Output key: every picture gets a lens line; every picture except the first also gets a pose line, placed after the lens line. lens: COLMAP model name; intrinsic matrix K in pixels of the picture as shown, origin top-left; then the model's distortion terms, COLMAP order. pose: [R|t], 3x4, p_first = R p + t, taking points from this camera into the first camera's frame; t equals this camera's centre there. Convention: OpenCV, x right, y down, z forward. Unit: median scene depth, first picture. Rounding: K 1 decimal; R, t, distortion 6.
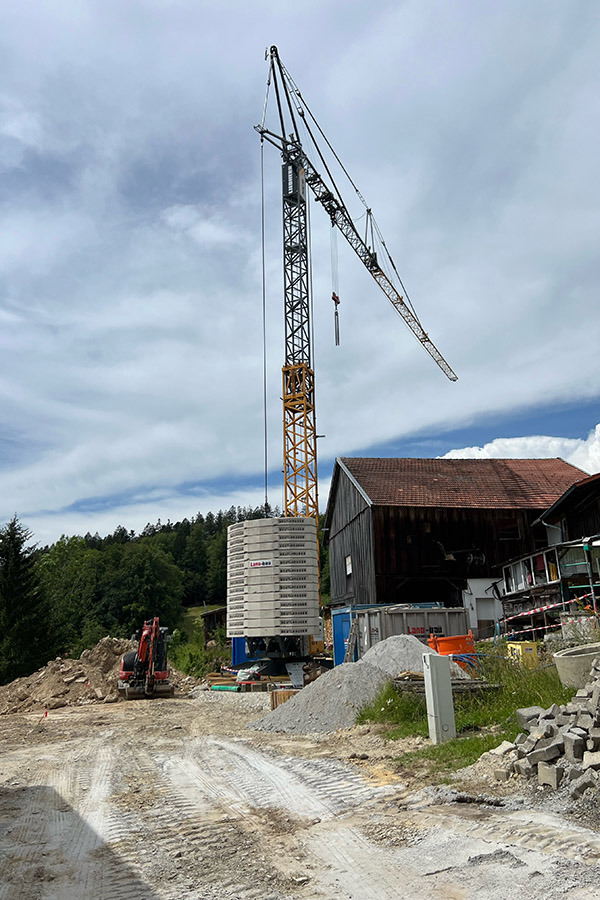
lens RADIAL K [[652.6, 0, 300.0], [0, 652.6, 450.0], [0, 0, 1]] dist [0.097967, -0.206096]
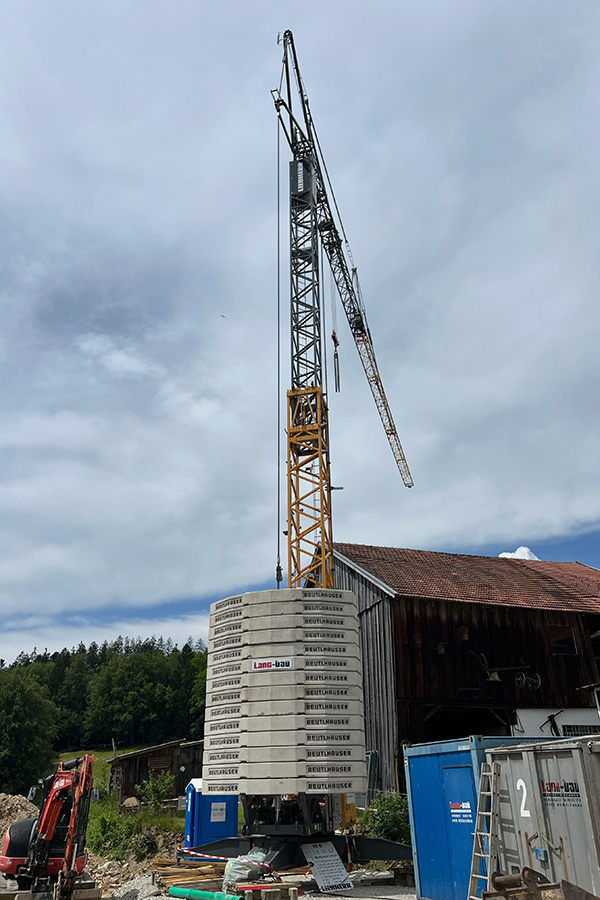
lens RADIAL K [[670.4, 0, 300.0], [0, 670.4, 450.0], [0, 0, 1]] dist [0.015113, -0.025358]
pose [[0.987824, 0.079672, 0.133626, -0.107091], [-0.052598, 0.979371, -0.195104, 0.081035], [-0.146414, 0.185700, 0.971637, 0.294188]]
